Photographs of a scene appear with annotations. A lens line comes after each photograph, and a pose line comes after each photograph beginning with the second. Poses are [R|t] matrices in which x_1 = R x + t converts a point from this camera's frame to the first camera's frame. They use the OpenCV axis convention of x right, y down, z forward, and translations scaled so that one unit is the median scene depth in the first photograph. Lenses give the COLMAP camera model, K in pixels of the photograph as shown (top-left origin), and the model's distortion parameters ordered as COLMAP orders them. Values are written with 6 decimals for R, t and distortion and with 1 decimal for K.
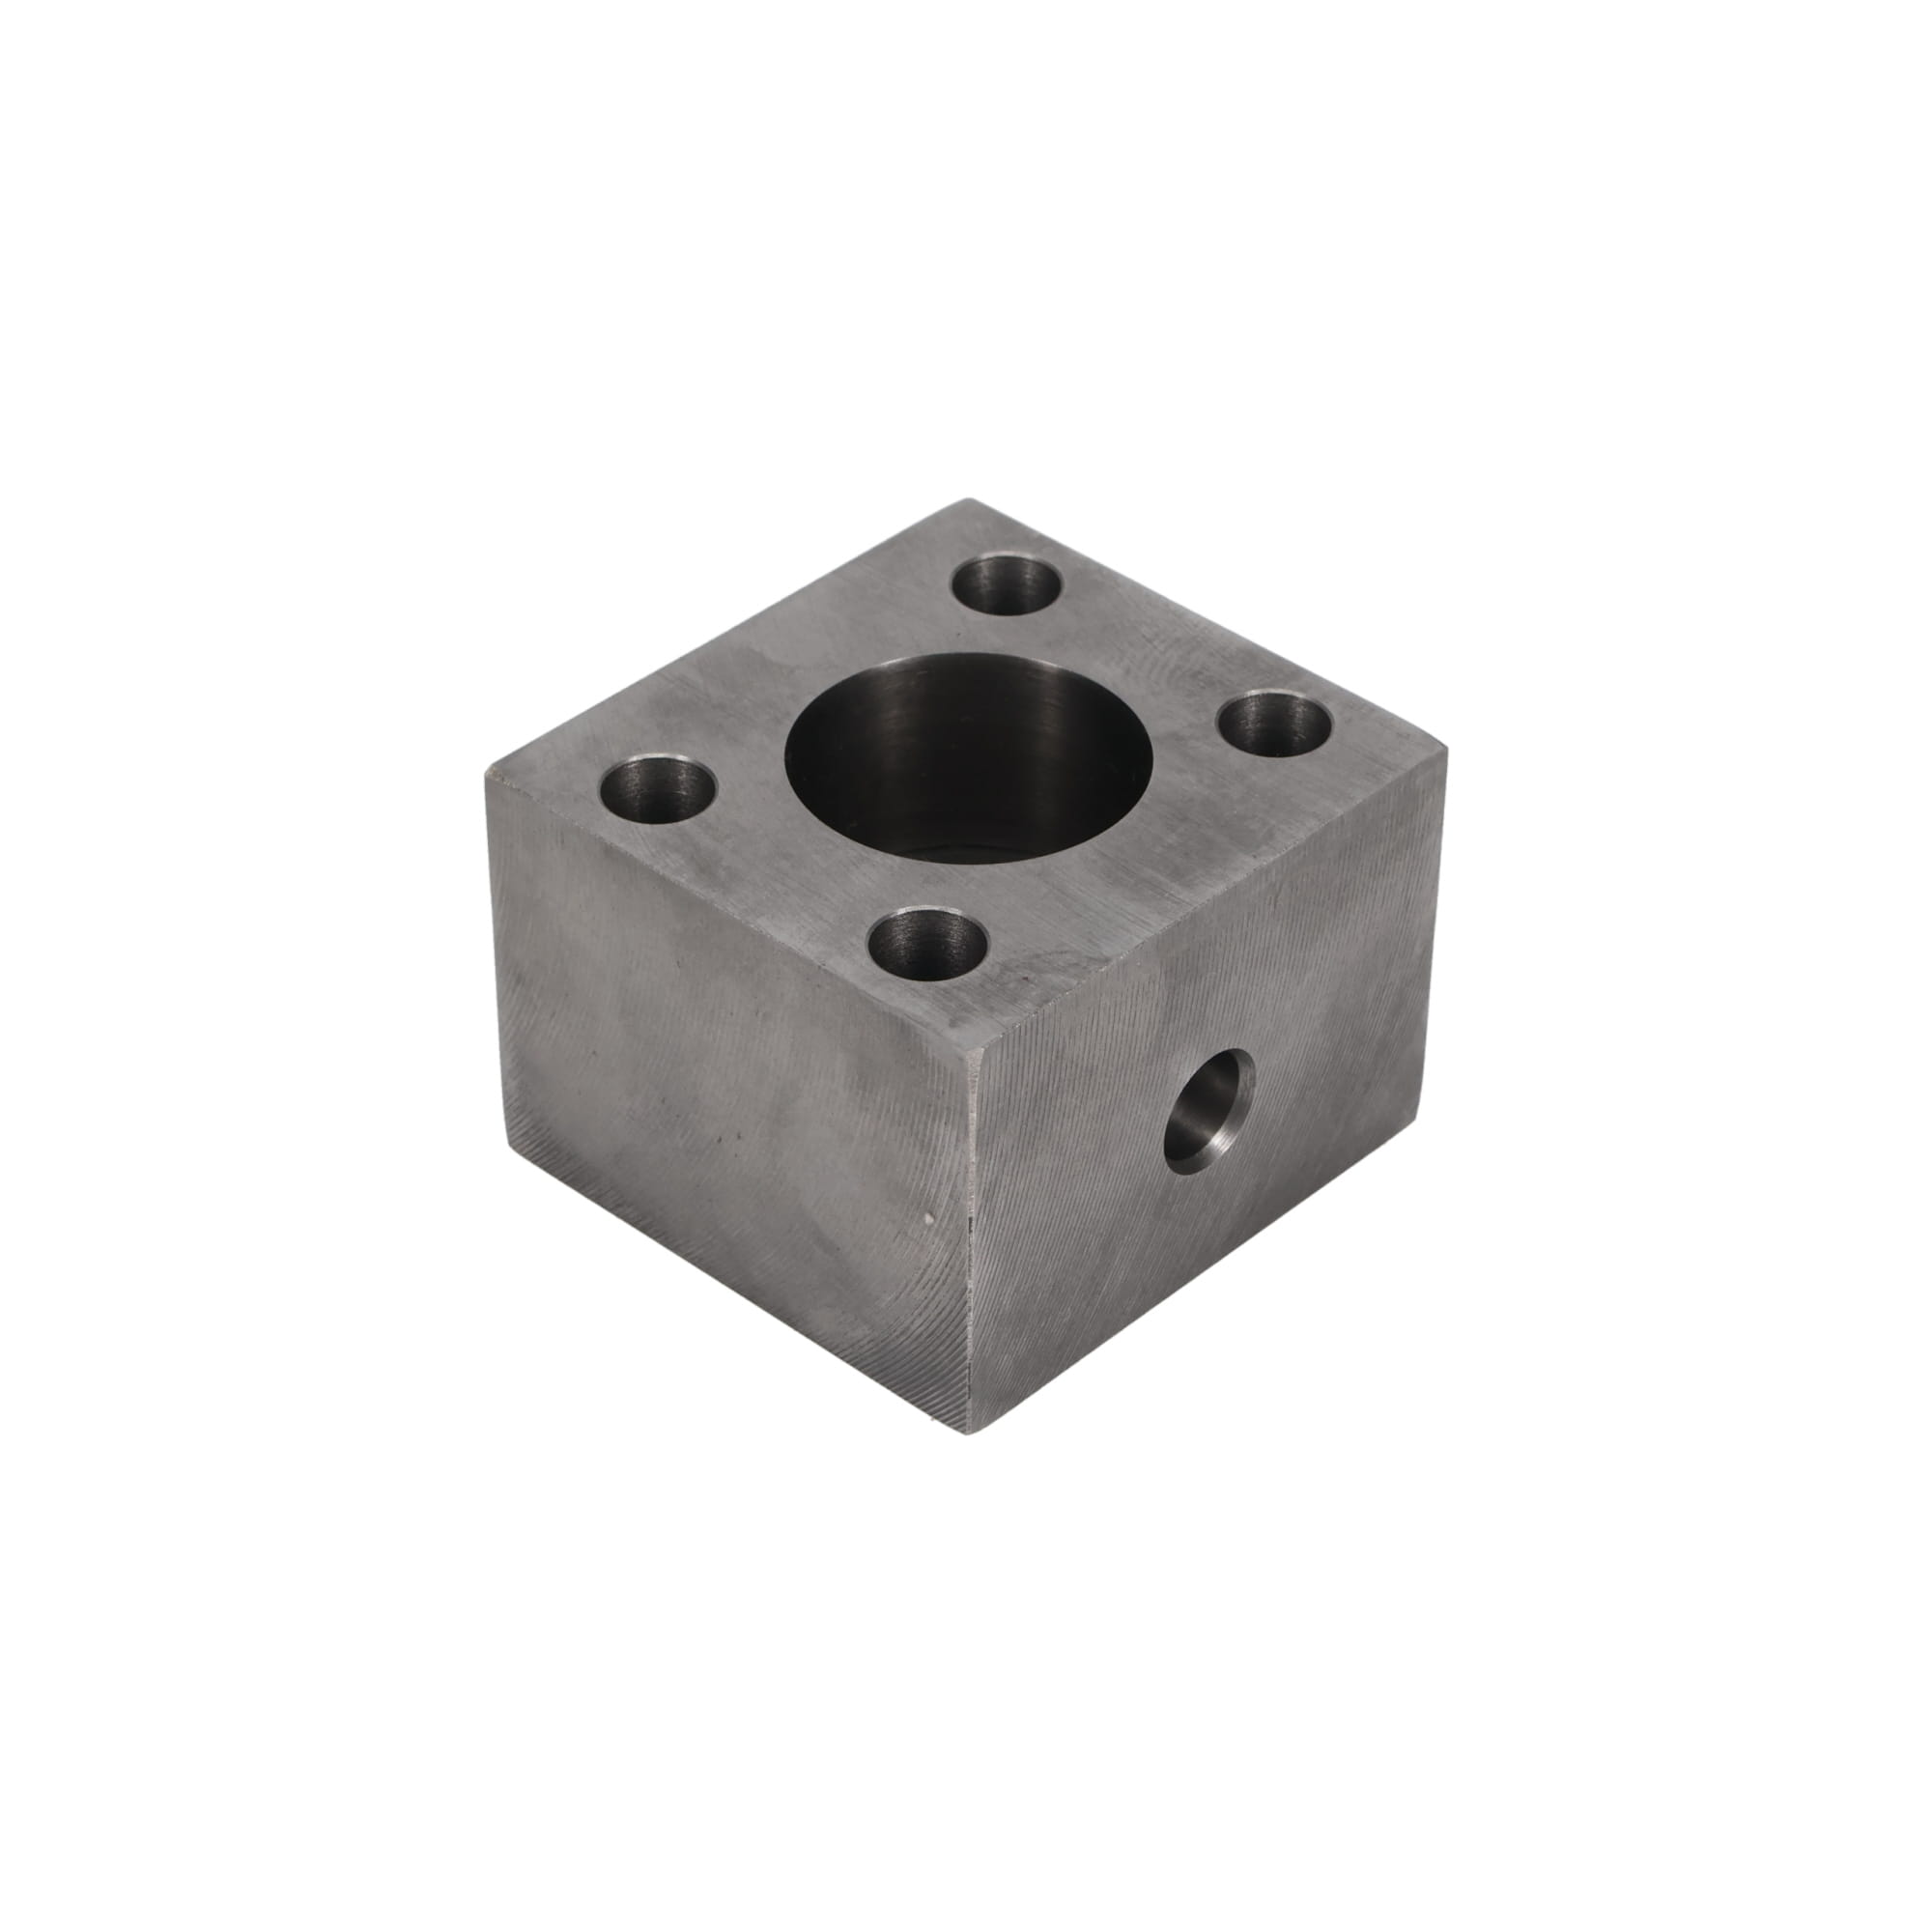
lens RADIAL K [[5478.8, 0, 962.2], [0, 5478.8, 973.2], [0, 0, 1]] dist [0.529671, 0.000000]
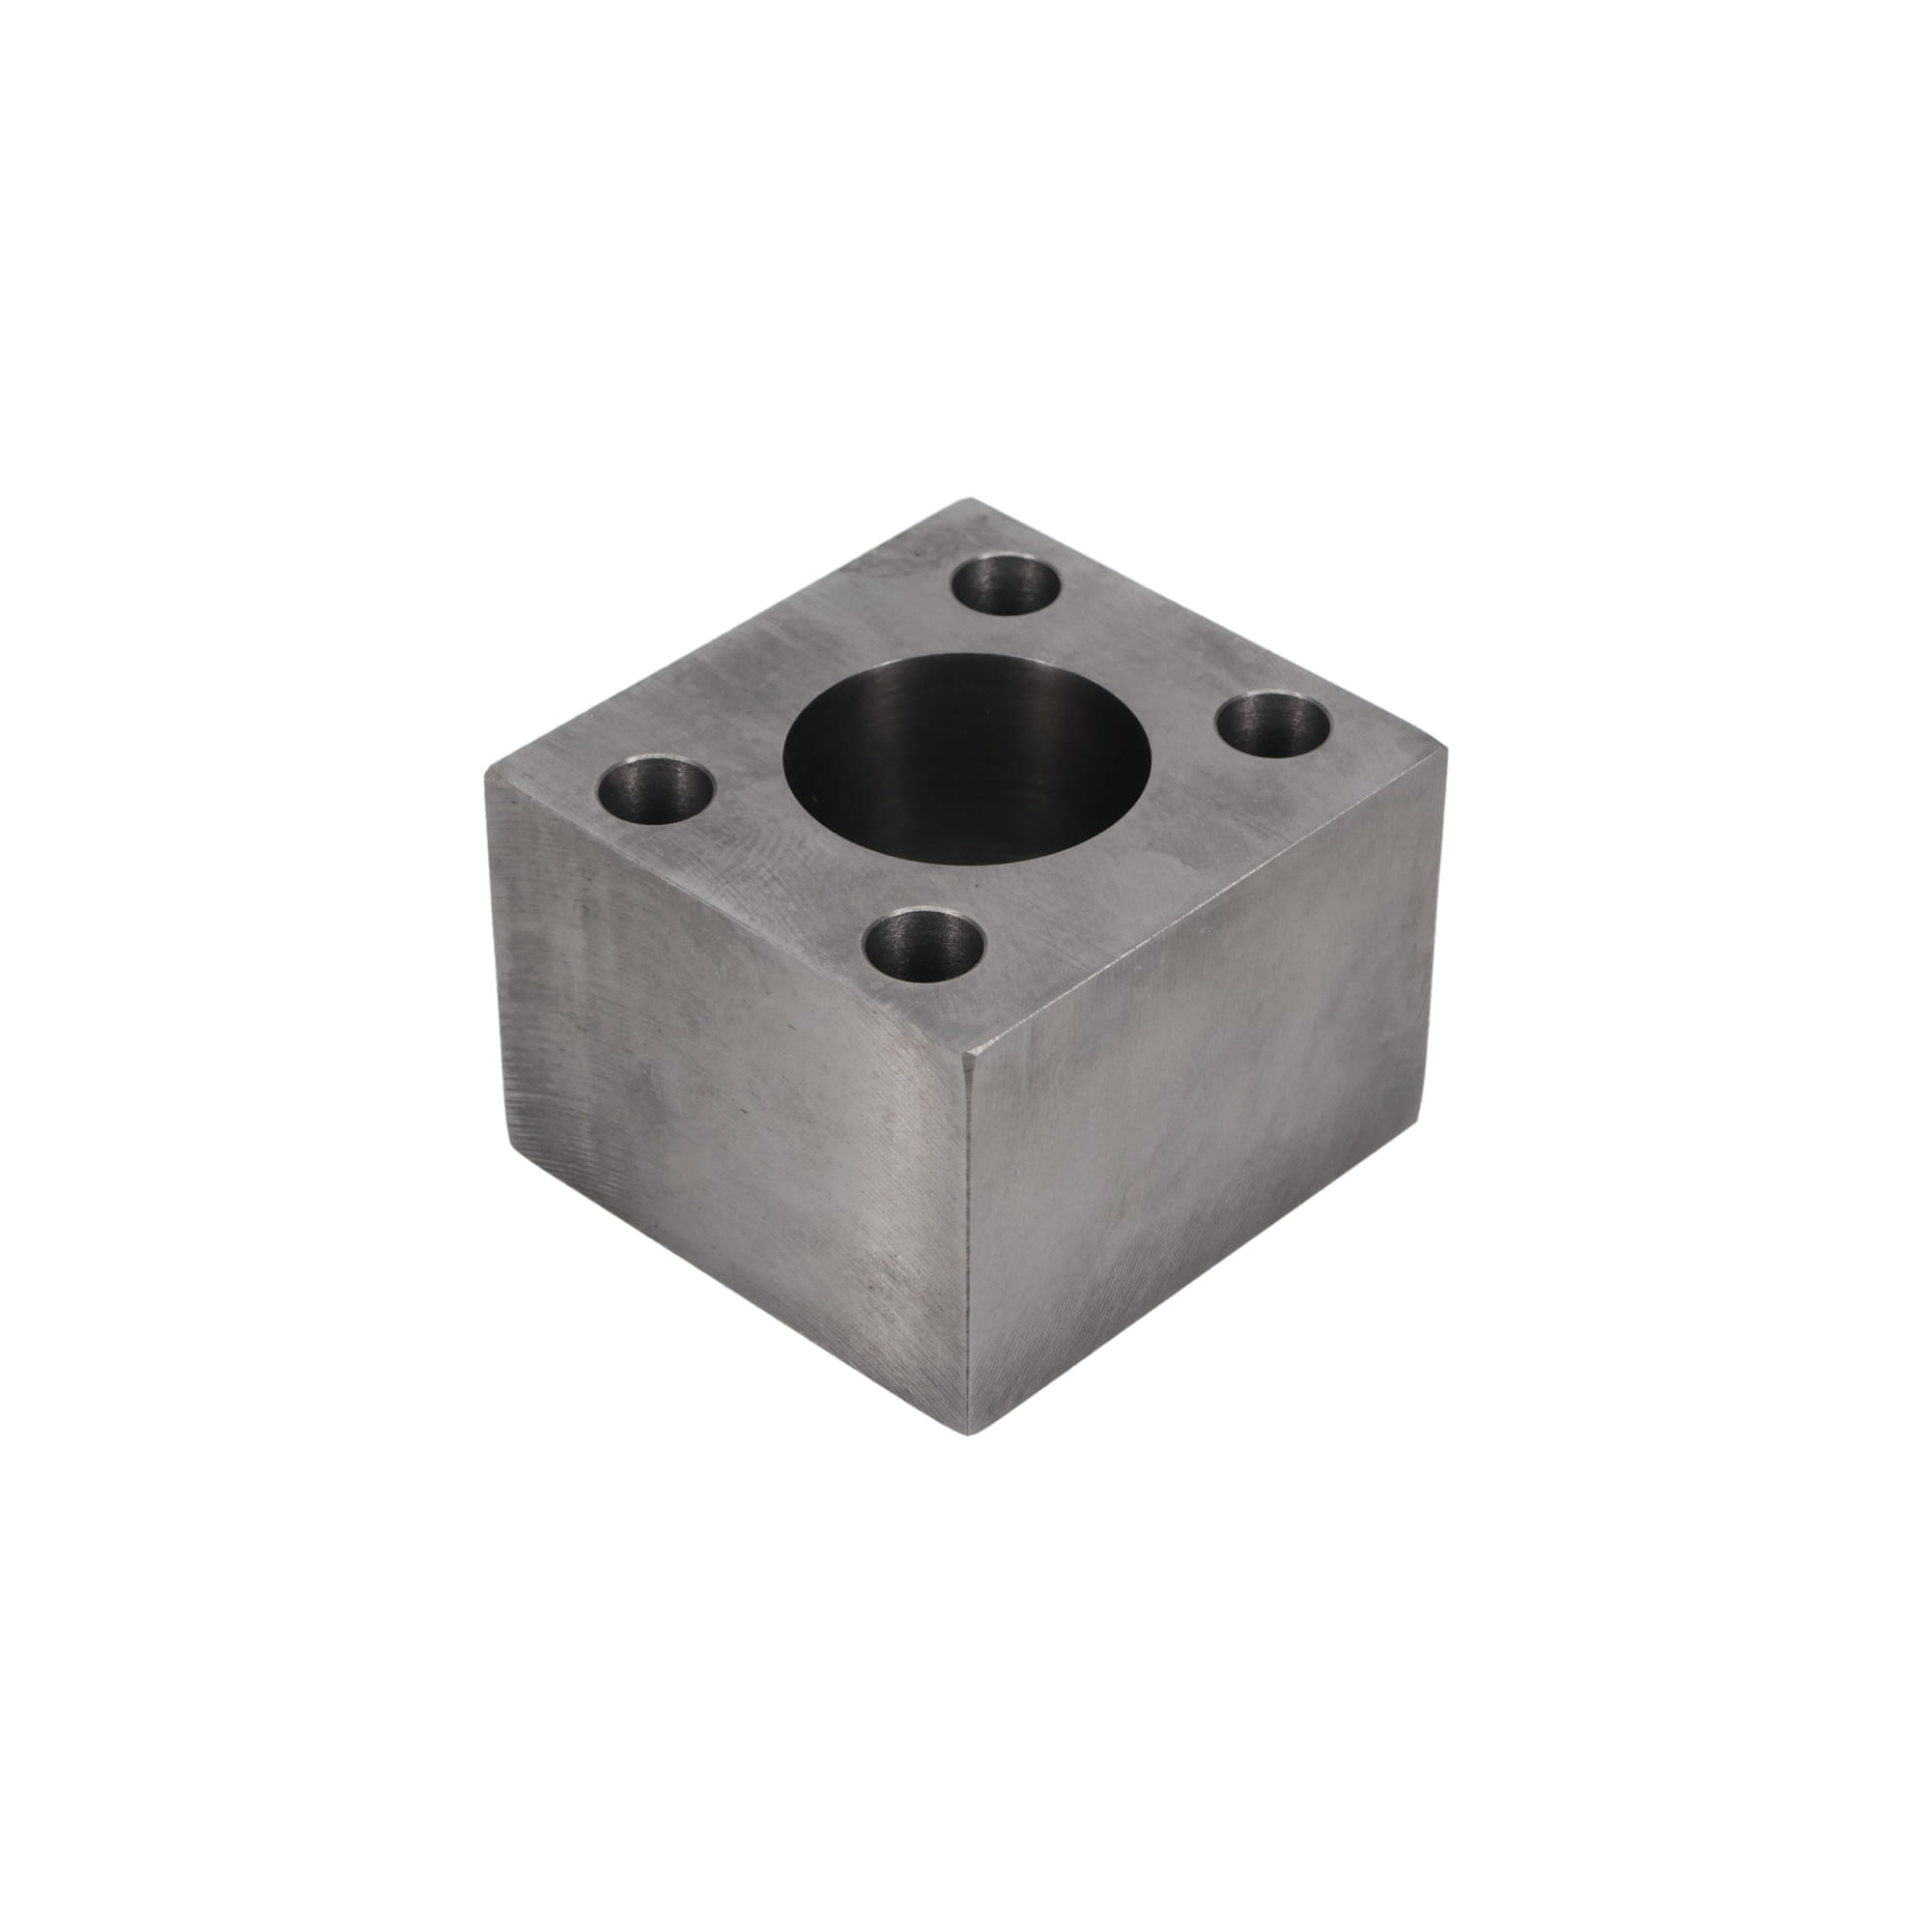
lens RADIAL K [[5478.8, 0, 952.6], [0, 5478.8, 969.2], [0, 0, 1]] dist [0.529671, 0.000000]
pose [[-0.999943, -0.010639, -0.000168, 0.003687], [-0.002925, 0.259696, 0.965686, -1.011948], [-0.010230, 0.965632, -0.259712, 1.318895]]
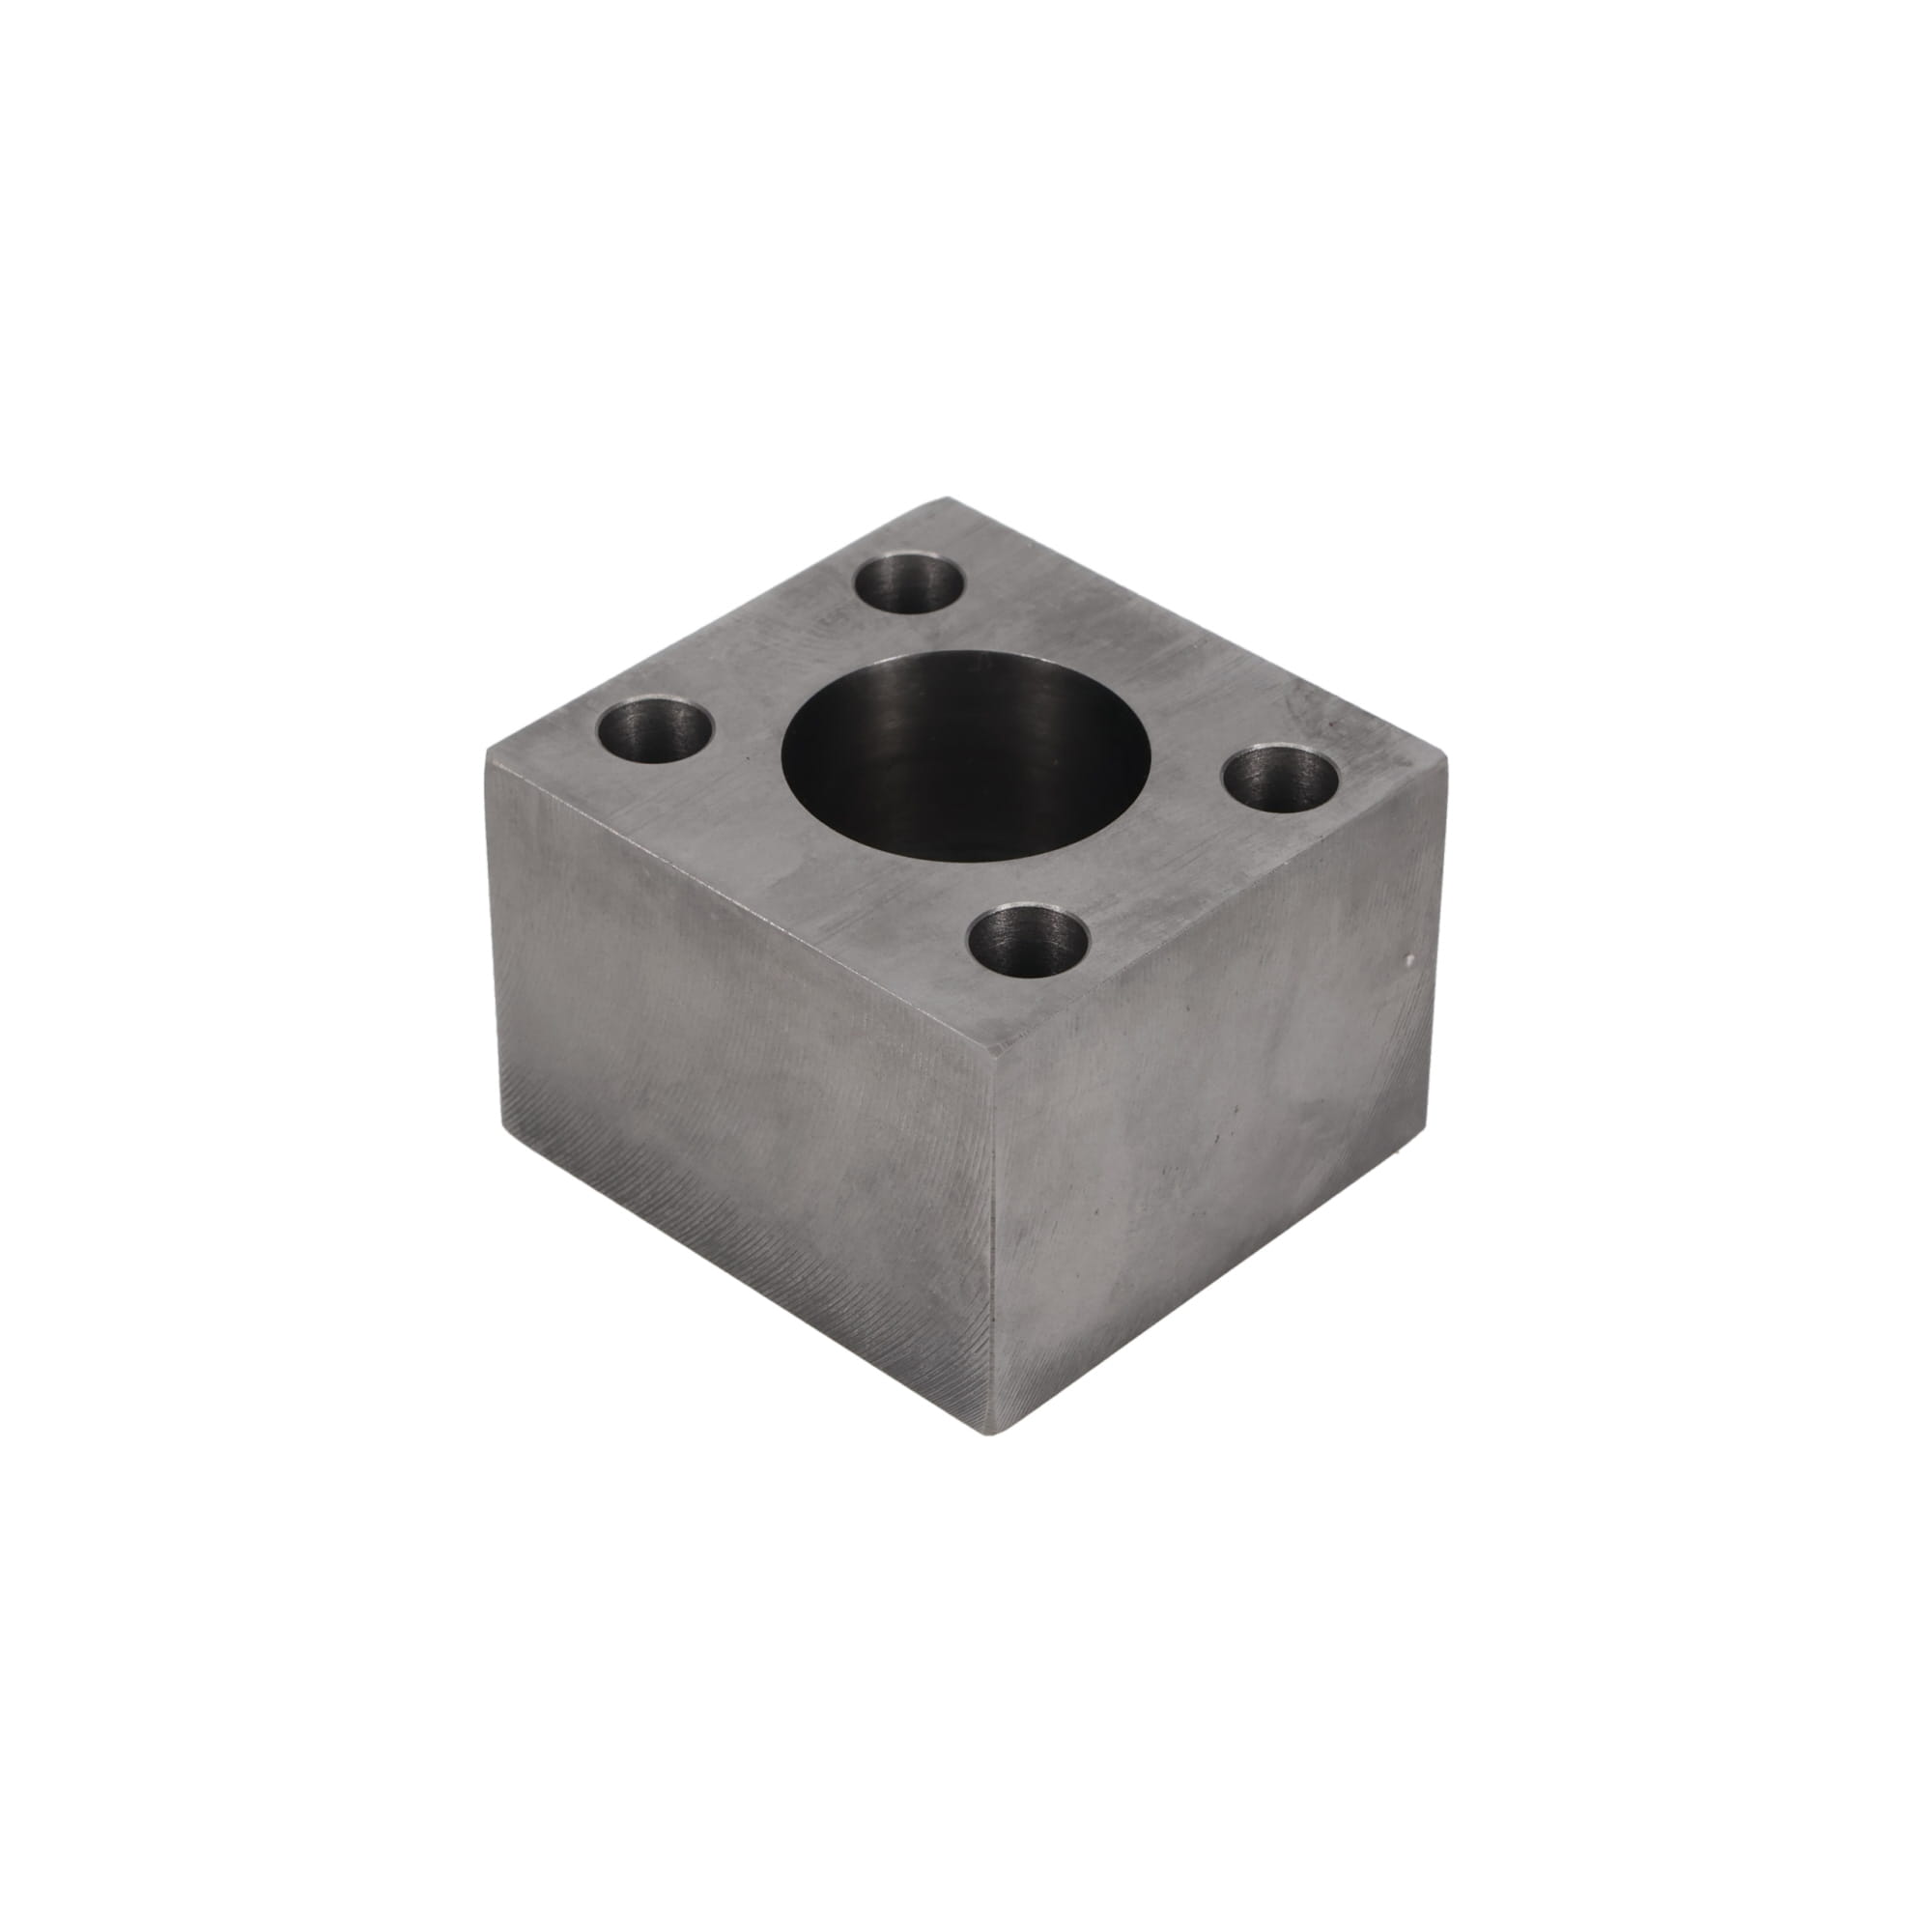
lens RADIAL K [[5478.8, 0, 957.4], [0, 5478.8, 973.8], [0, 0, 1]] dist [0.529671, 0.000000]
pose [[0.003115, -0.611339, 0.791362, -0.824896], [0.604420, 0.631604, 0.485544, -0.507241], [-0.796660, 0.476802, 0.371473, 0.661273]]
